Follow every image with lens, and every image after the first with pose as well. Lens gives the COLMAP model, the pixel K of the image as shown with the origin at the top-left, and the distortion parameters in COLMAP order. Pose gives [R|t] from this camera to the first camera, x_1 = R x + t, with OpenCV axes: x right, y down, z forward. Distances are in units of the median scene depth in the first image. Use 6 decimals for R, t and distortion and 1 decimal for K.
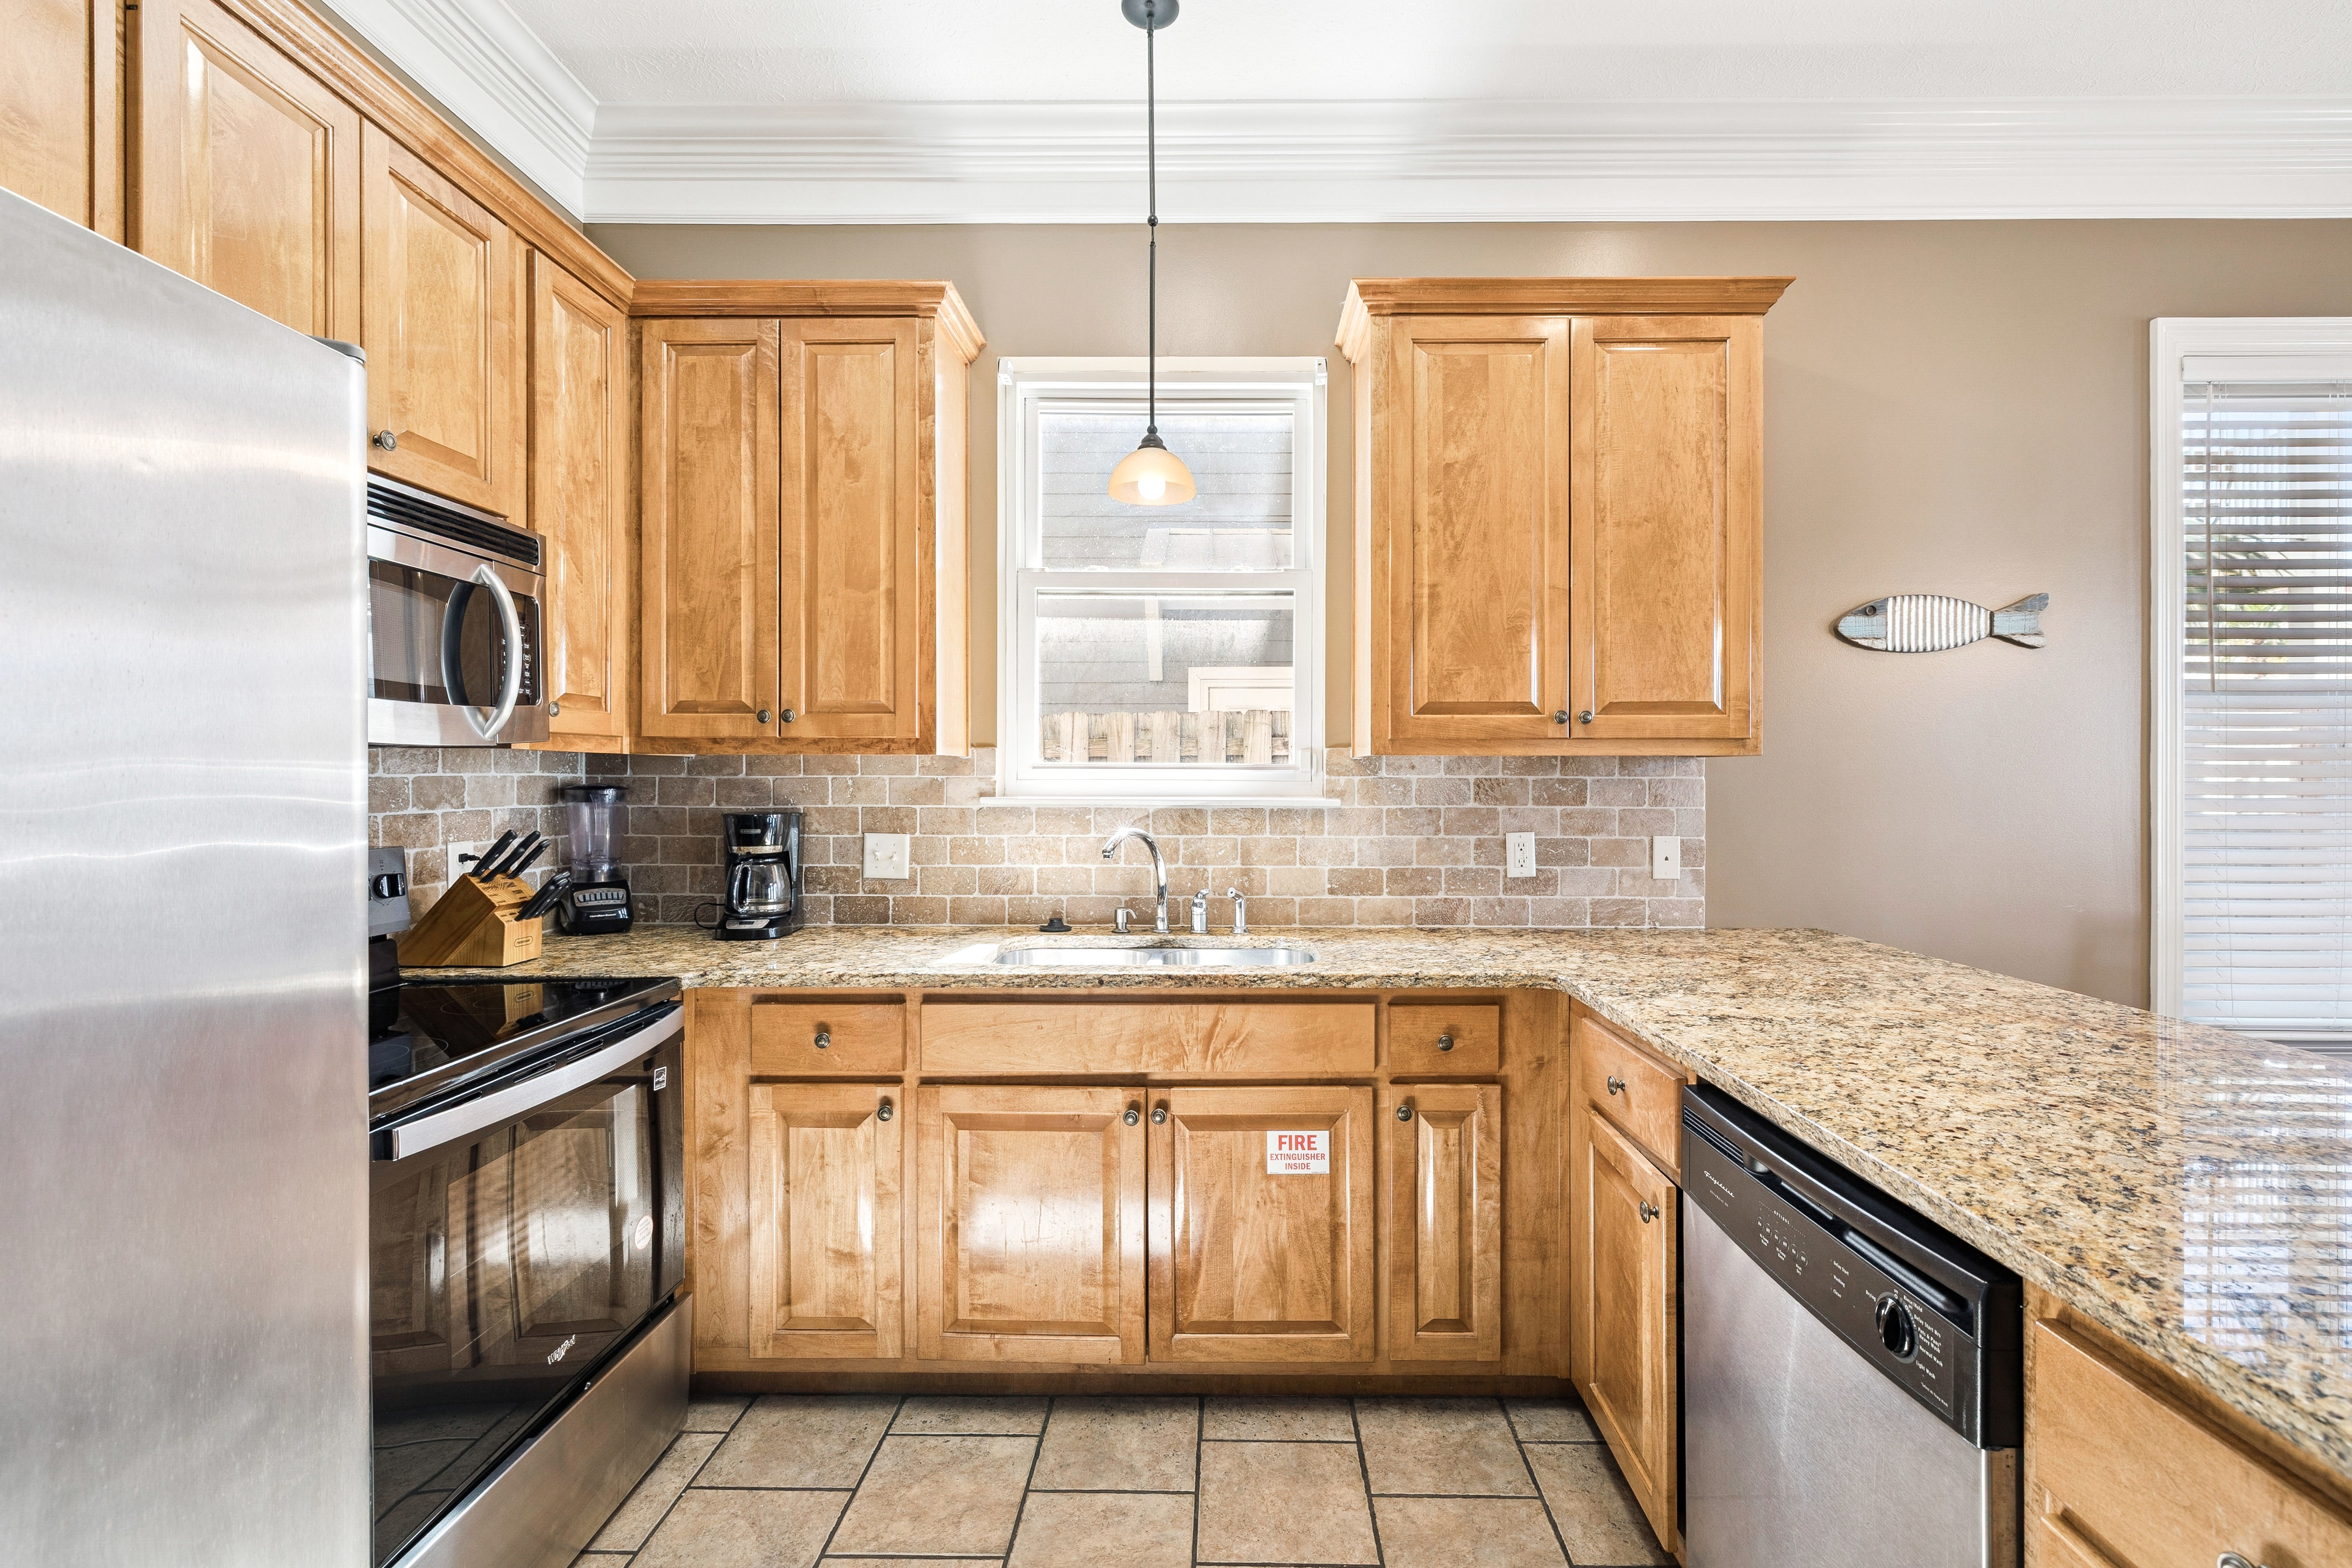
lens RADIAL K [[1004.3, 0, 1215.6], [0, 1004.3, 778.0], [0, 0, 1]] dist [-0.001080, 0.001244]
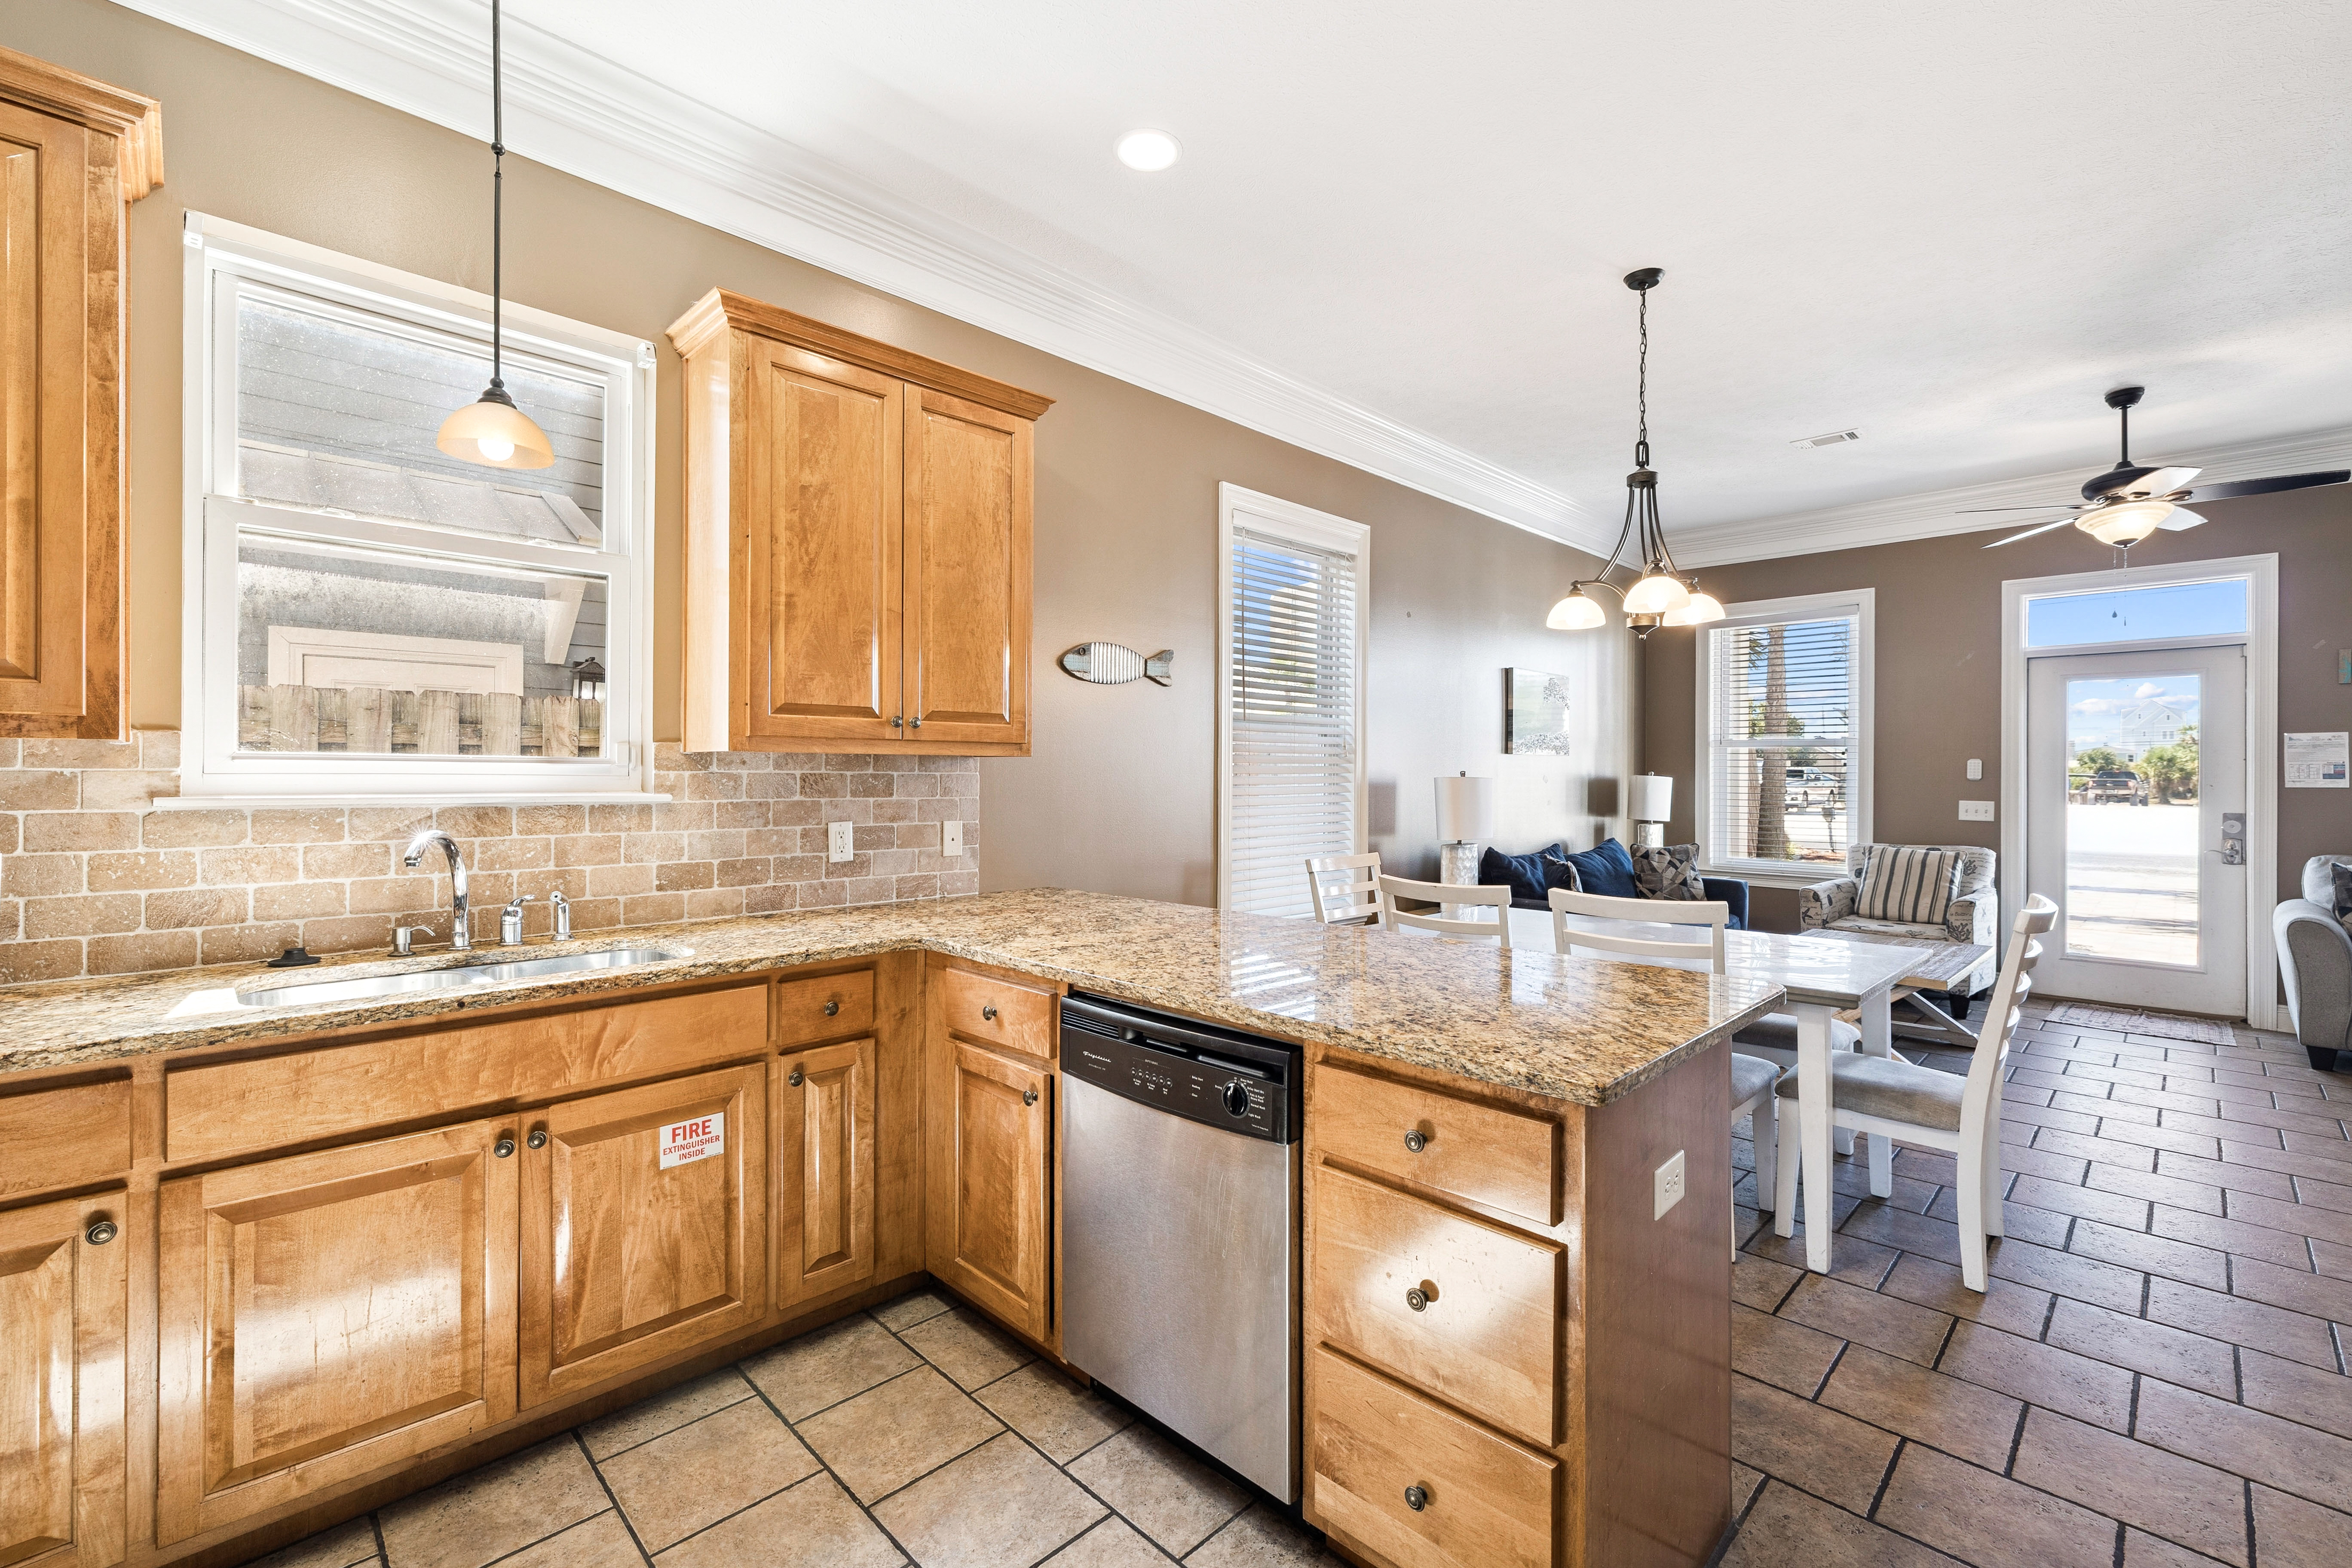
lens RADIAL K [[1004.3, 0, 1169.2], [0, 1004.3, 772.2], [0, 0, 1]] dist [-0.001080, 0.001244]
pose [[0.704695, 0.002984, 0.709504, -0.262038], [-0.003787, 0.999993, -0.000444, -0.002180], [-0.709500, -0.002374, 0.704701, -0.052737]]
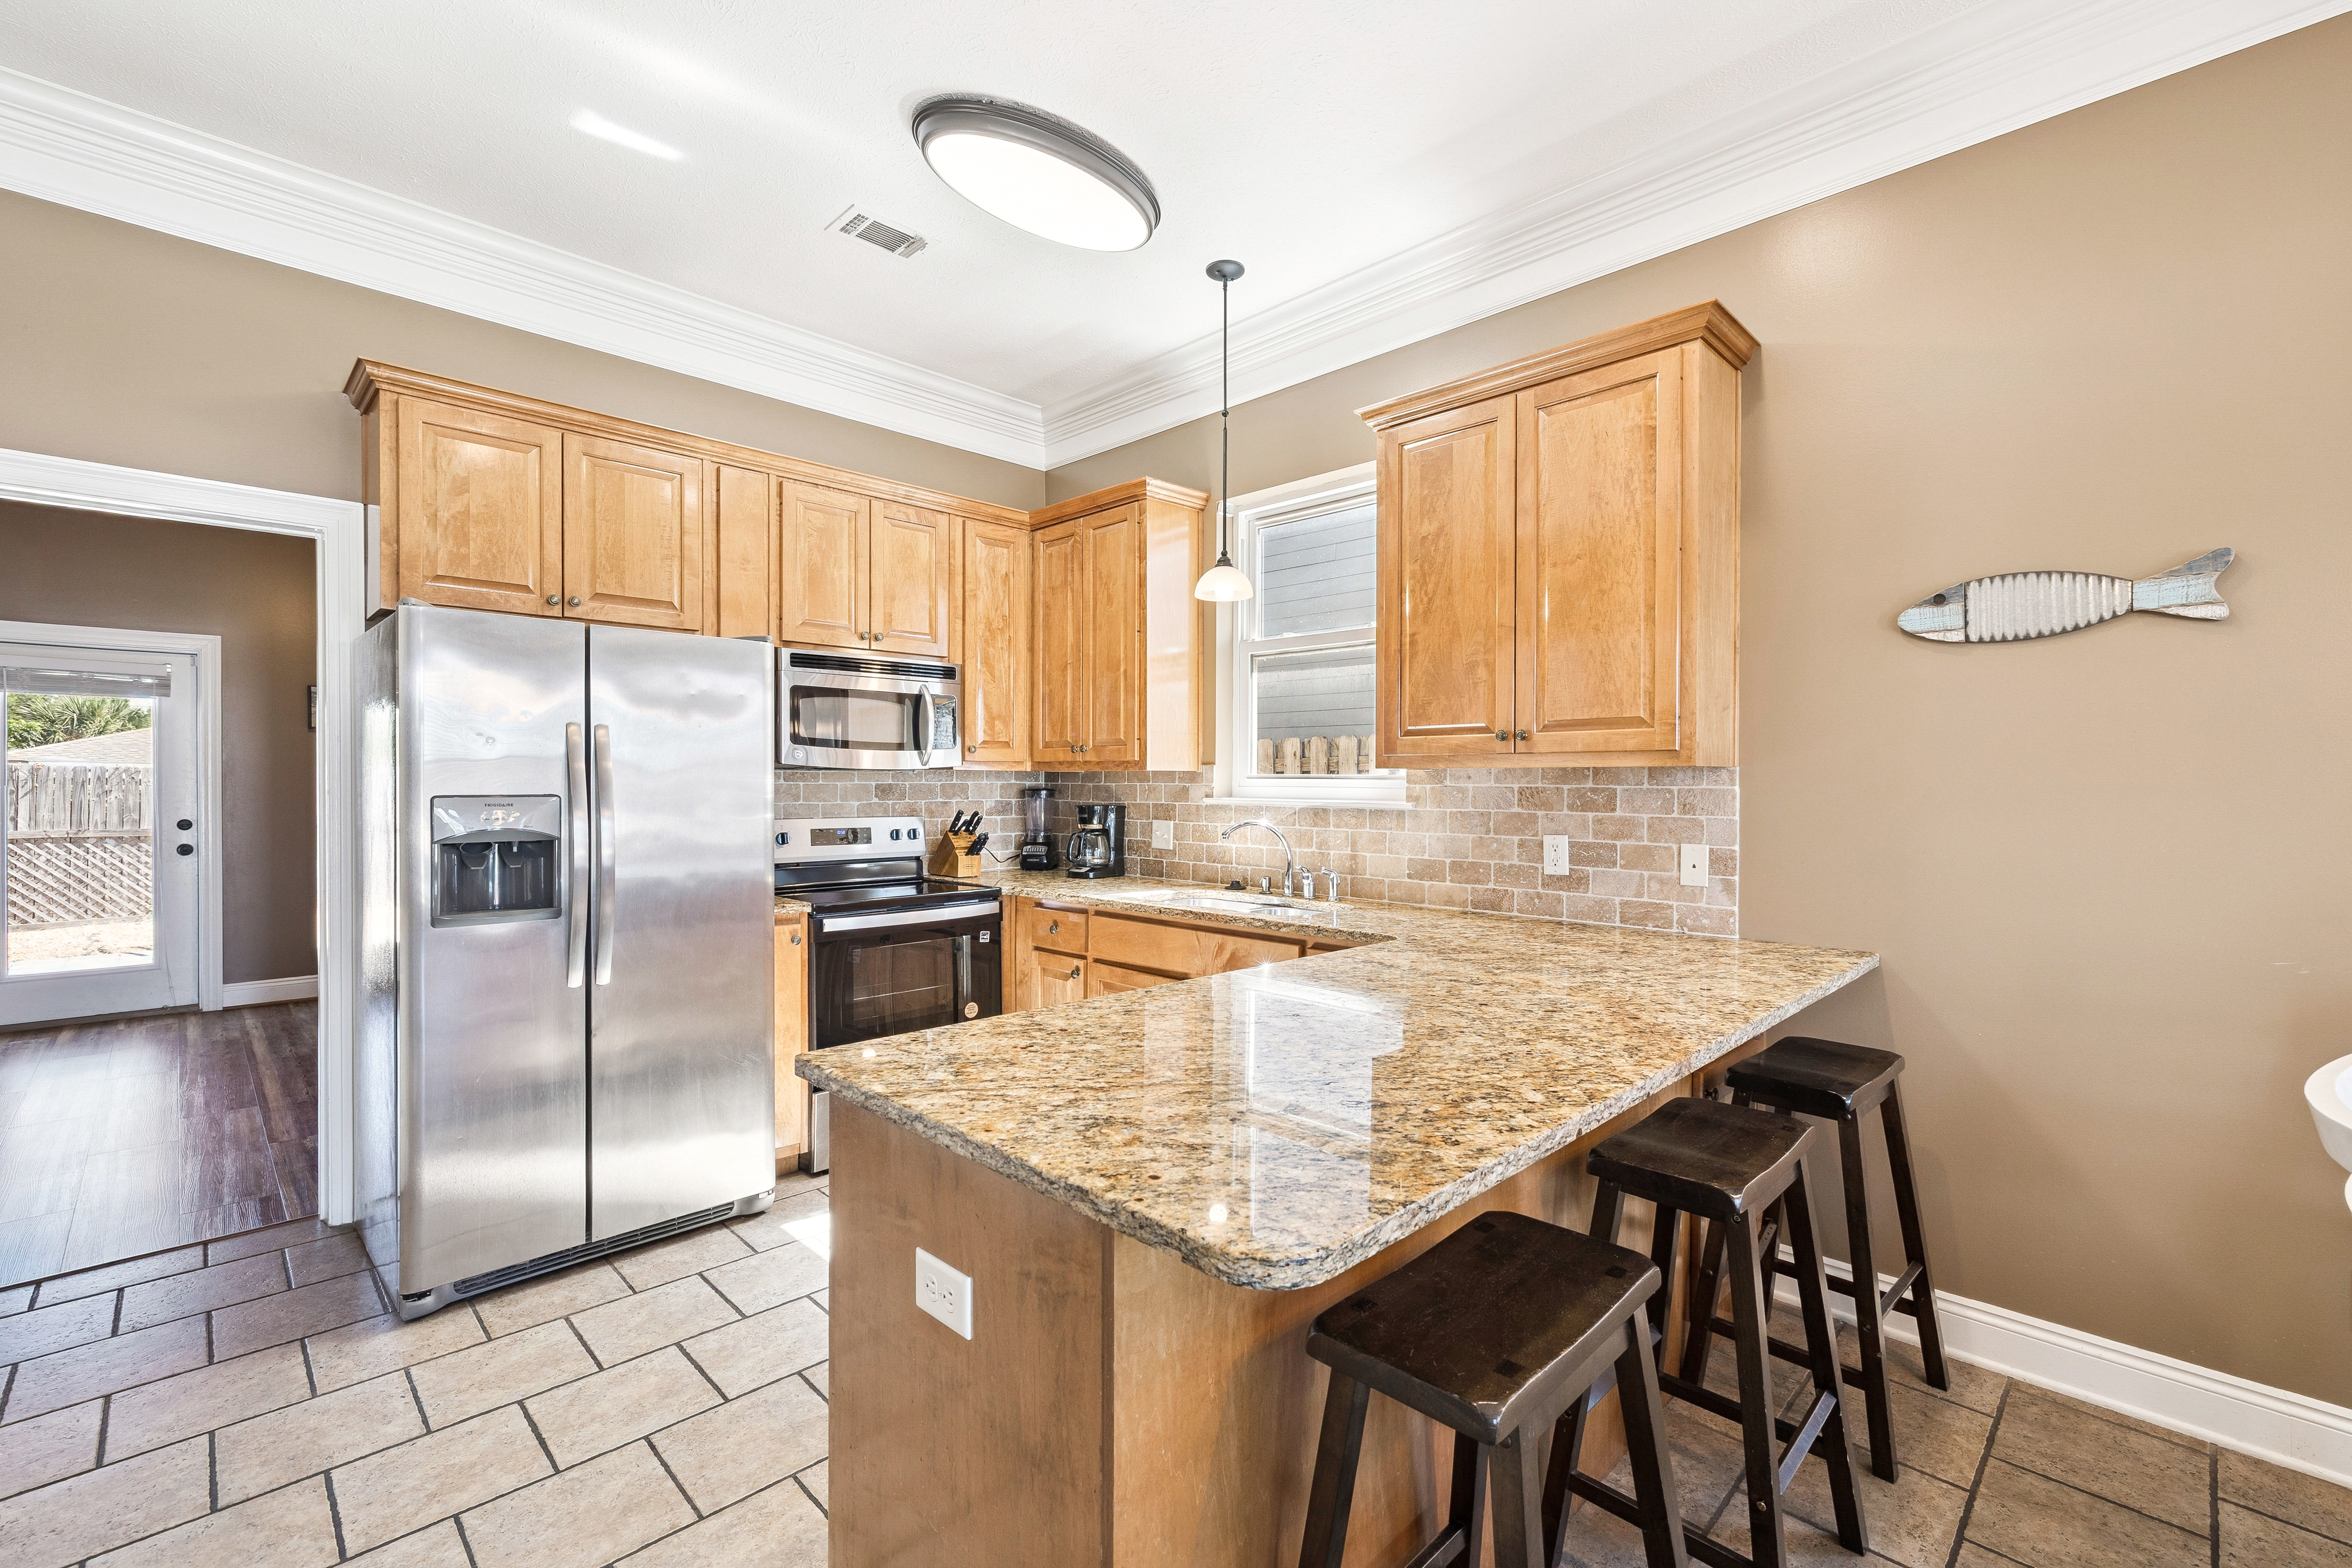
lens RADIAL K [[1004.3, 0, 1172.6], [0, 1004.3, 787.4], [0, 0, 1]] dist [-0.001080, 0.001244]
pose [[0.709506, 0.005995, -0.704674, 0.895925], [-0.002691, 0.999980, 0.005797, -0.005304], [0.704694, -0.002216, 0.709508, -0.114211]]
